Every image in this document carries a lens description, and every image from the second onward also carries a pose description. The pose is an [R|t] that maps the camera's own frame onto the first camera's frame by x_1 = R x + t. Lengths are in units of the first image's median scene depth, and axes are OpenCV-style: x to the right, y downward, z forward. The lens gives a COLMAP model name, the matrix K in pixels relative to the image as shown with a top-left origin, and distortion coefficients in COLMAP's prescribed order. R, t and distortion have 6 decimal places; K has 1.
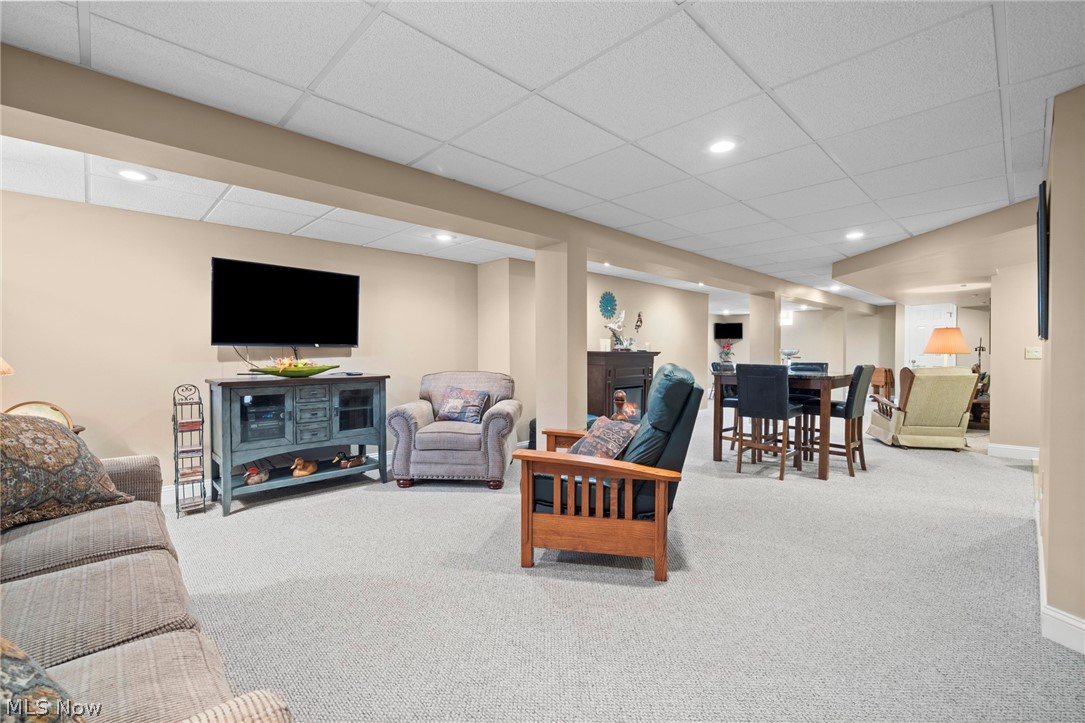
lens RADIAL K [[475.2, 0, 544.2], [0, 475.2, 359.4], [0, 0, 1]] dist [-0.000911, -0.000671]
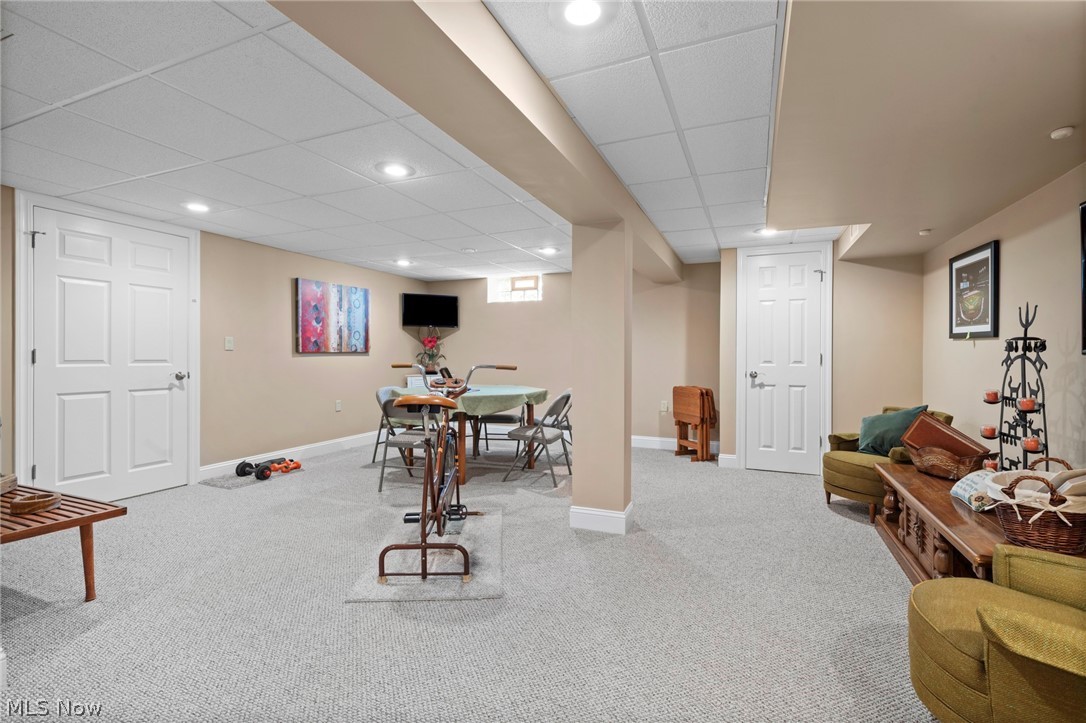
lens RADIAL K [[475.7, 0, 548.0], [0, 475.7, 360.6], [0, 0, 1]] dist [-0.000911, -0.000671]
pose [[0.927717, 0.006173, 0.373233, 0.392520], [-0.004509, 0.999976, -0.005332, -0.005972], [-0.373257, 0.003264, 0.927722, 0.605631]]
